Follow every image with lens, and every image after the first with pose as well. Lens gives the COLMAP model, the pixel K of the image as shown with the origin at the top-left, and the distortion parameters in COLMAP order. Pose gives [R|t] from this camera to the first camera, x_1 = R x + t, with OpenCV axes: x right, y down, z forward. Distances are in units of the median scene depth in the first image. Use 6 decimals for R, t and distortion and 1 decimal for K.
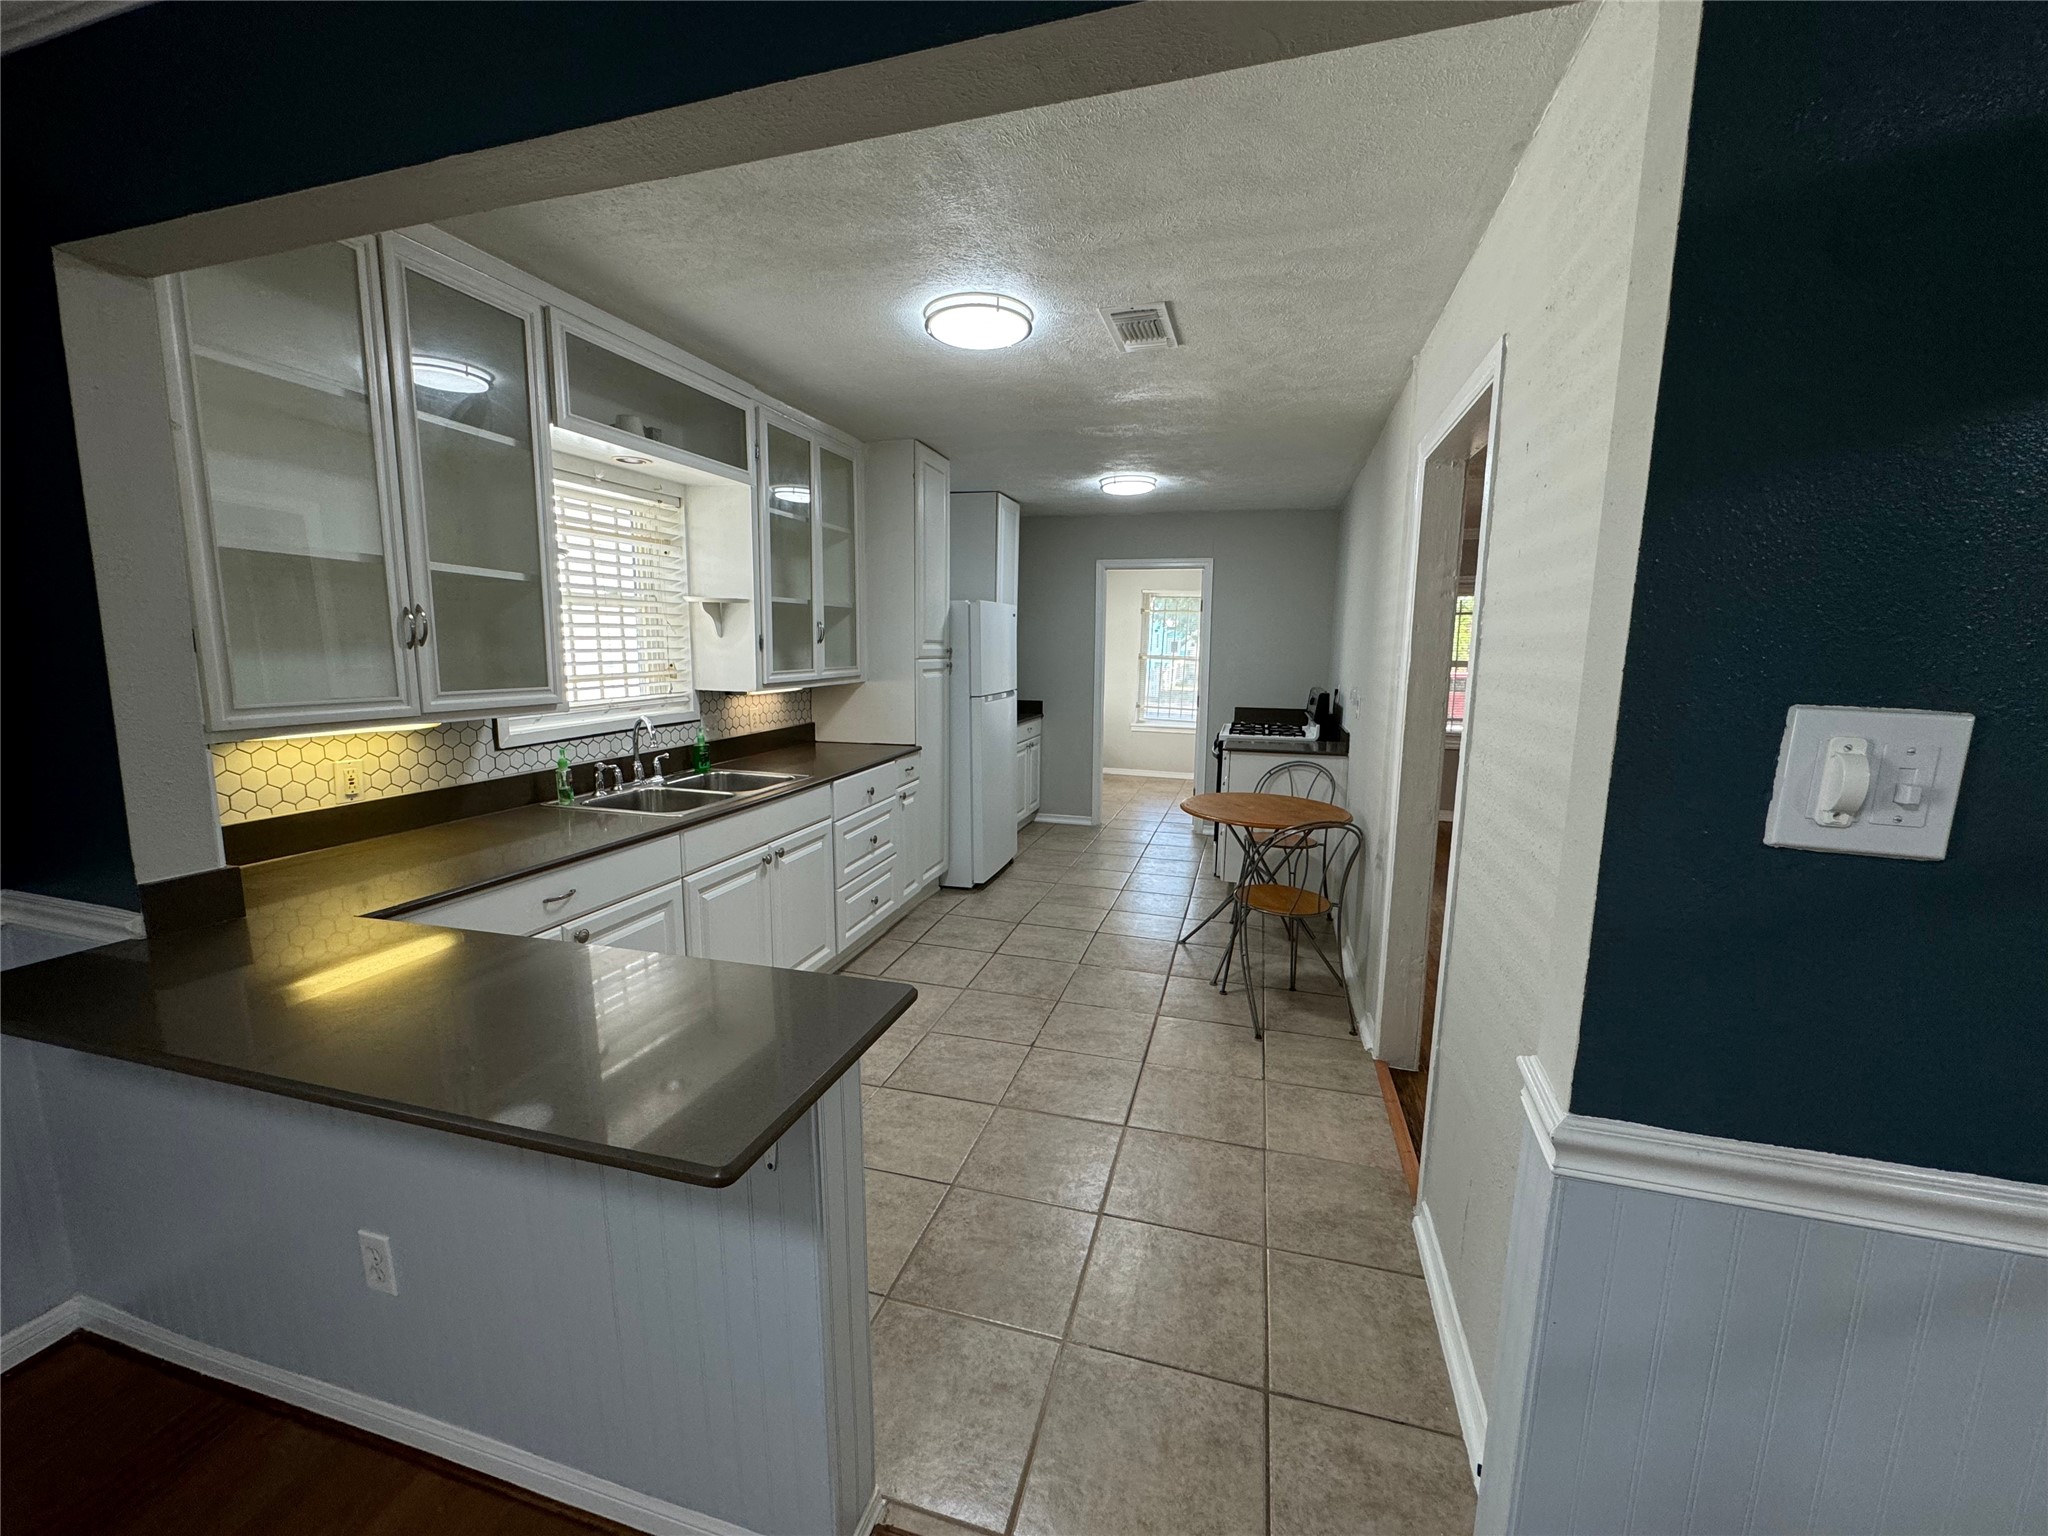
lens RADIAL K [[827.2, 0, 1019.5], [0, 827.2, 761.8], [0, 0, 1]] dist [-0.005084, 0.000081]
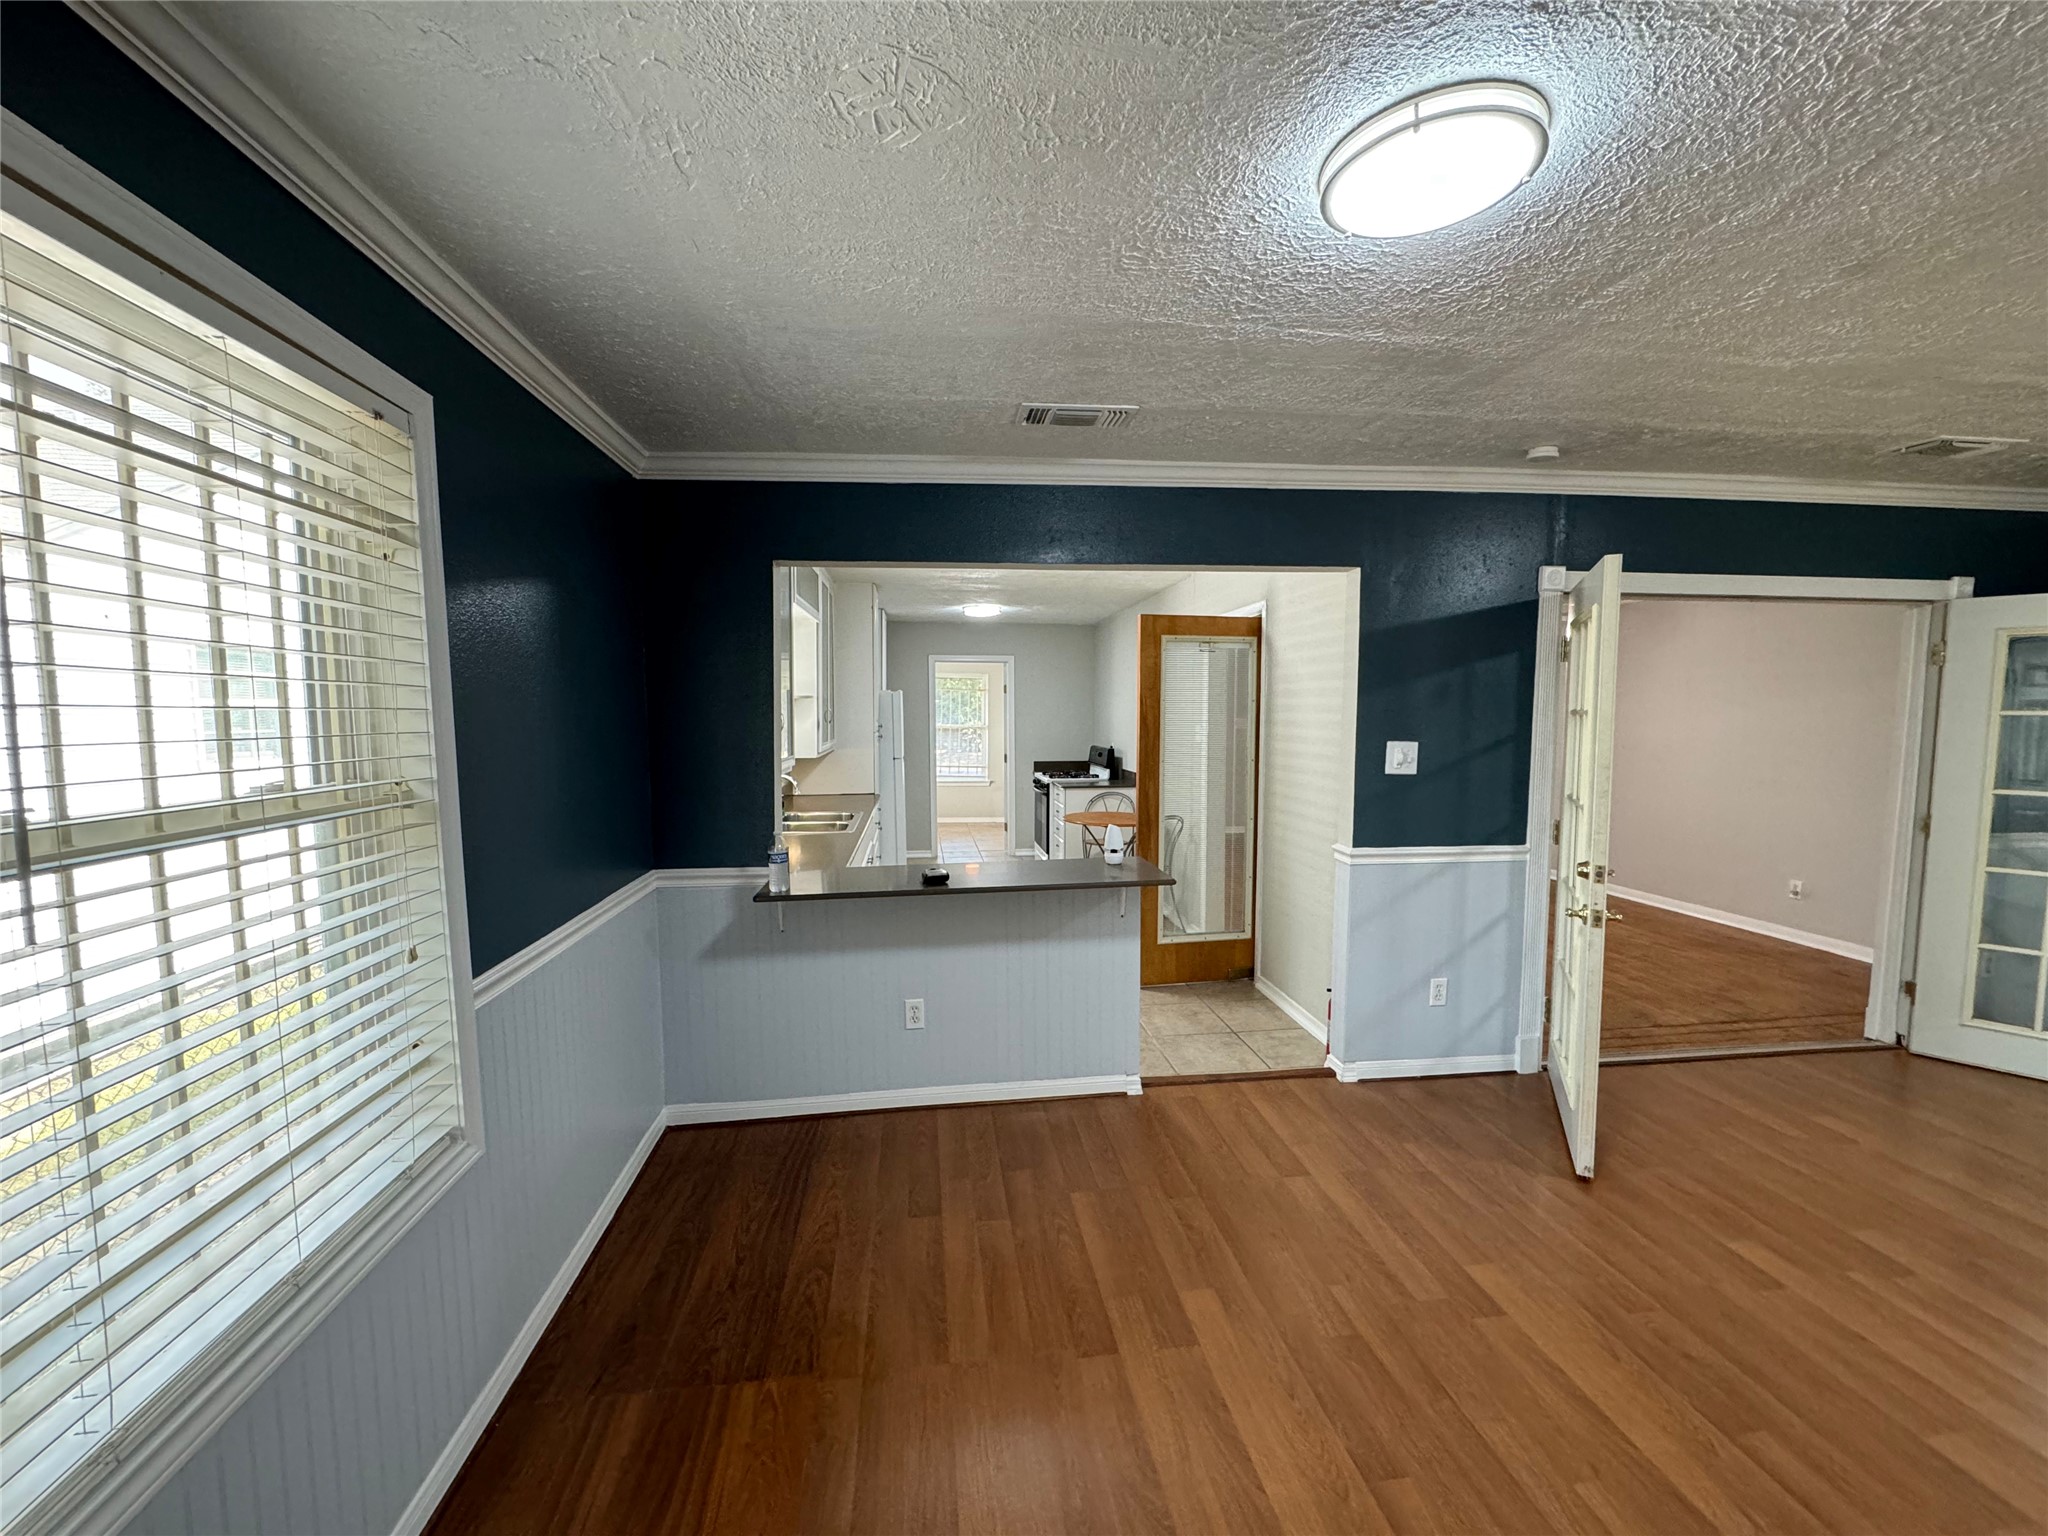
lens RADIAL K [[825.9, 0, 1028.0], [0, 825.9, 764.9], [0, 0, 1]] dist [-0.000874, -0.000489]
pose [[0.913195, -0.039073, 0.405646, -0.598270], [0.068261, 0.995996, -0.057733, 0.040535], [-0.401766, 0.080412, 0.912205, -0.514550]]
